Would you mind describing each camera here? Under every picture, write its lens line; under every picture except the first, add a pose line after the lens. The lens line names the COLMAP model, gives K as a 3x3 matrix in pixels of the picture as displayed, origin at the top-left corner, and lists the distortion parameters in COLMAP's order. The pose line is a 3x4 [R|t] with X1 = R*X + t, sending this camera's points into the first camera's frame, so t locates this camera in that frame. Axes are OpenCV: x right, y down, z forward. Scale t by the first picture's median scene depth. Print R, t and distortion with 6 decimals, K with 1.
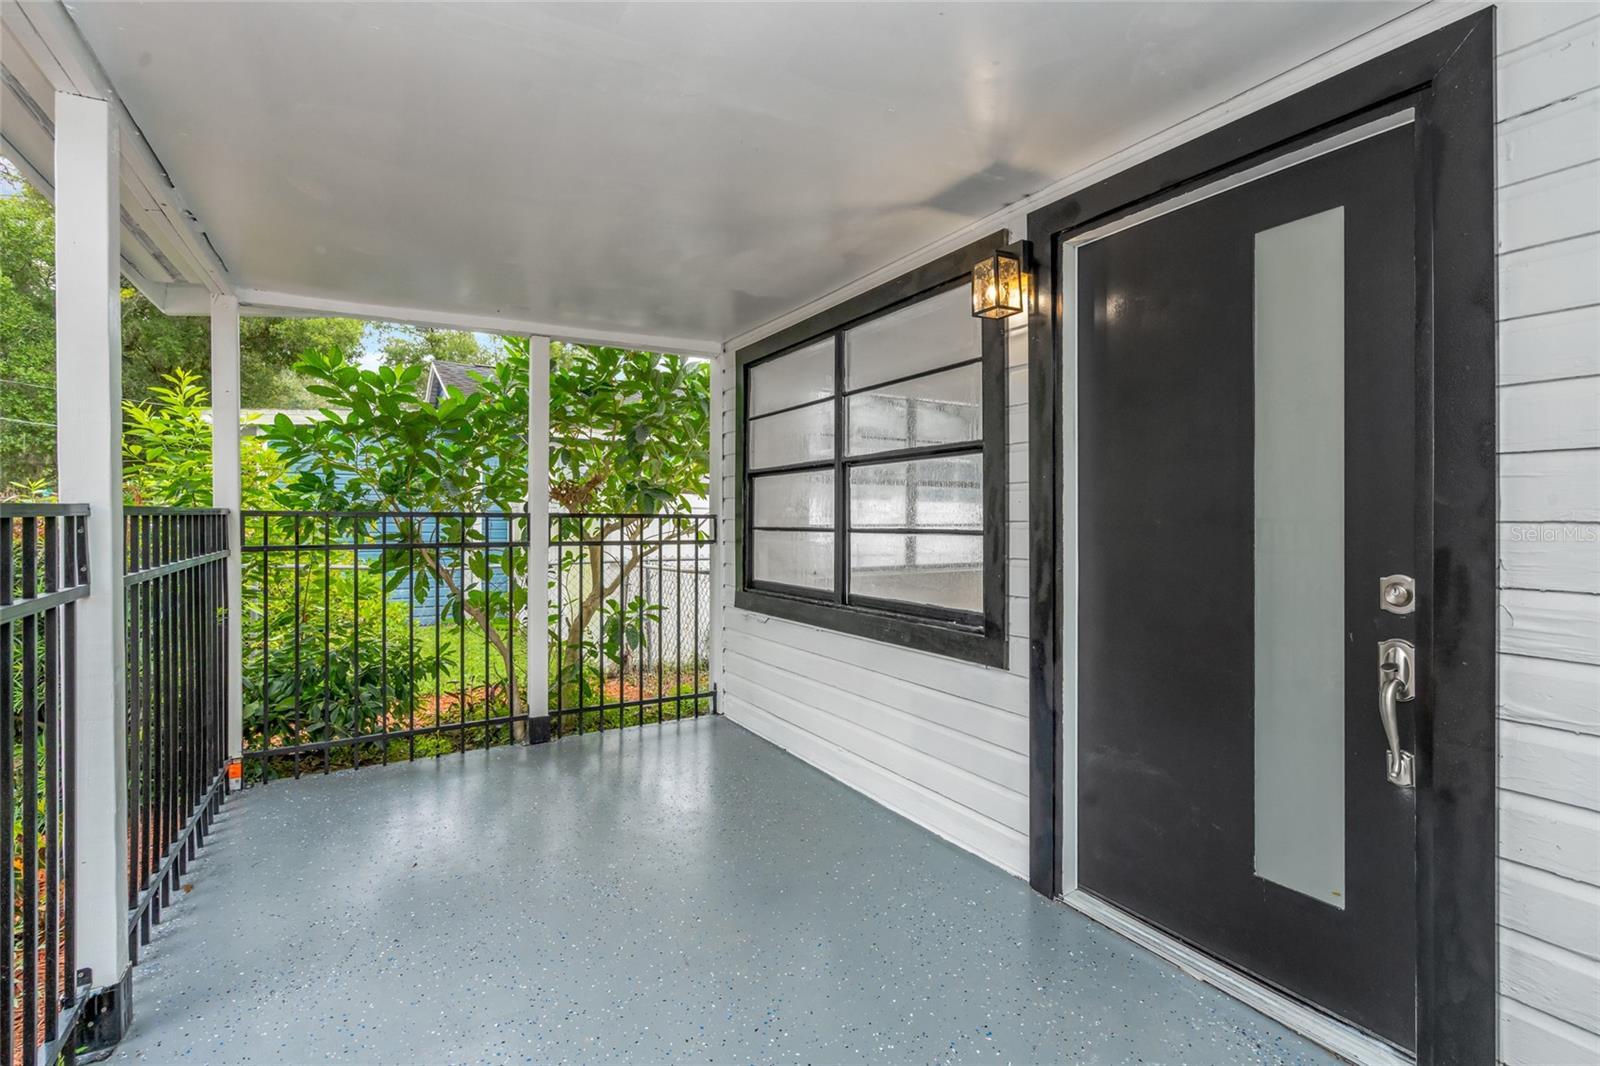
lens RADIAL K [[741.6, 0, 812.4], [0, 741.6, 514.9], [0, 0, 1]] dist [0.000263, 0.000364]
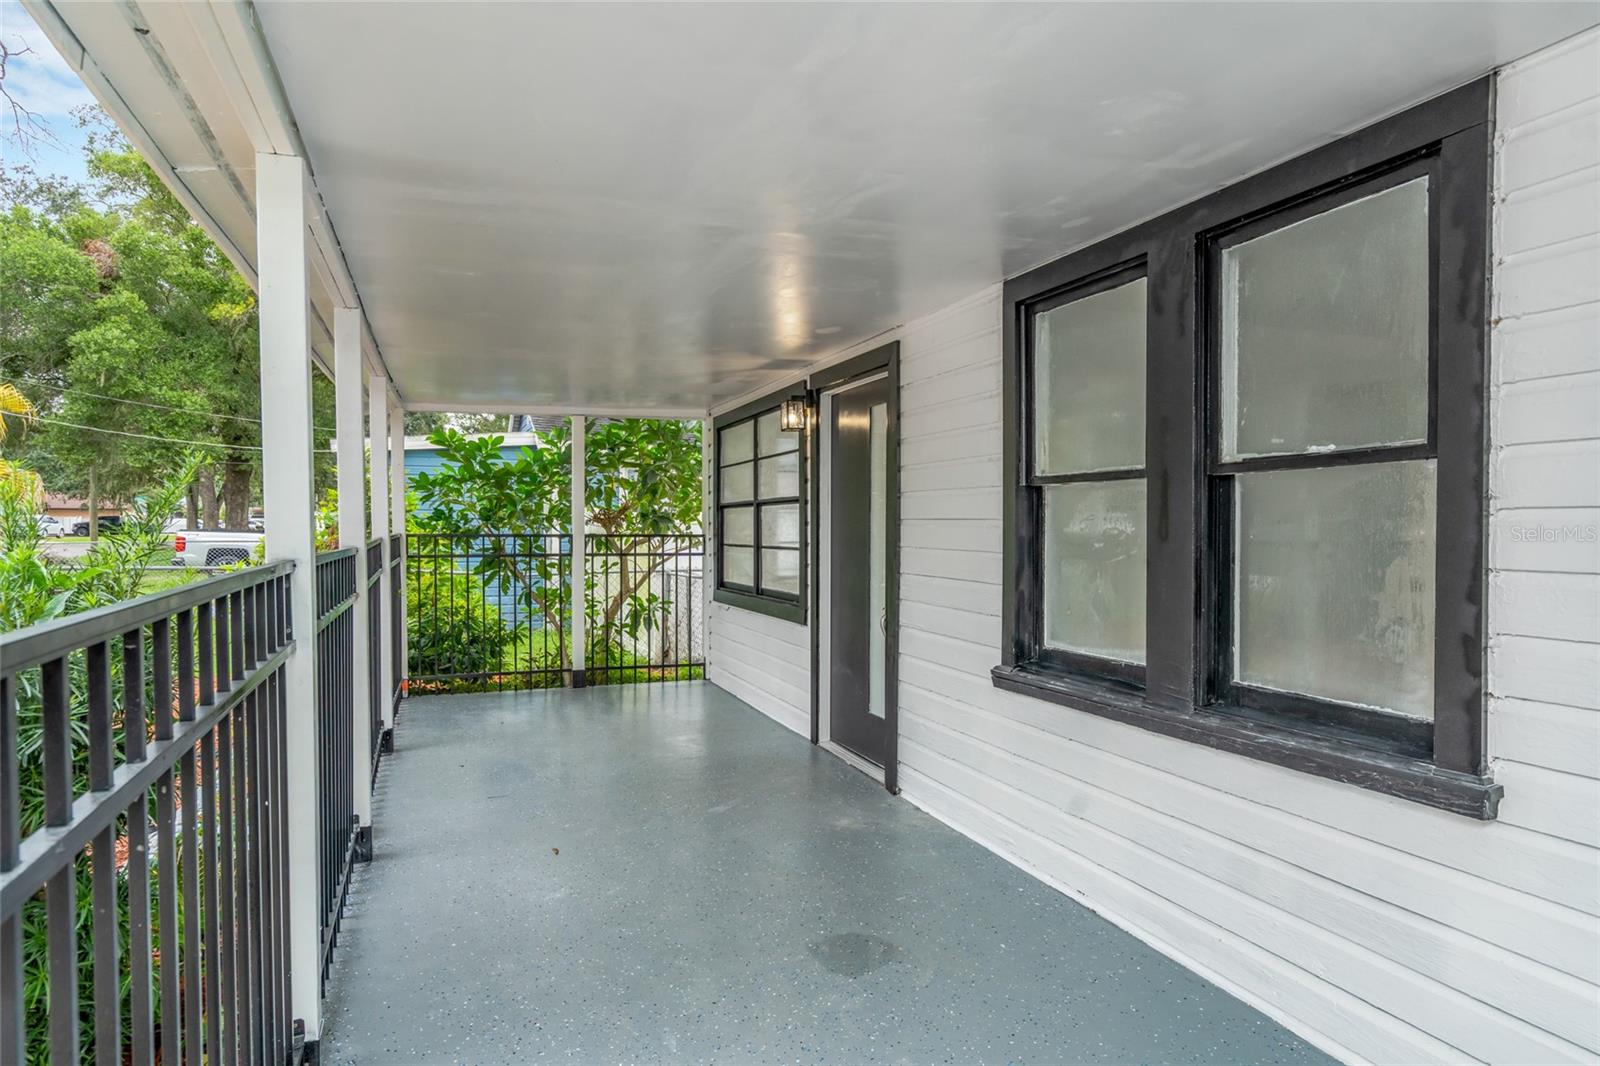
lens RADIAL K [[964.2, 0, 804.2], [0, 964.2, 540.7], [0, 0, 1]] dist [0.026789, -0.000296]
pose [[0.981824, 0.002266, -0.189781, 0.433674], [0.001775, 0.999775, 0.021122, -0.028872], [0.189787, -0.021075, 0.981599, -0.798554]]
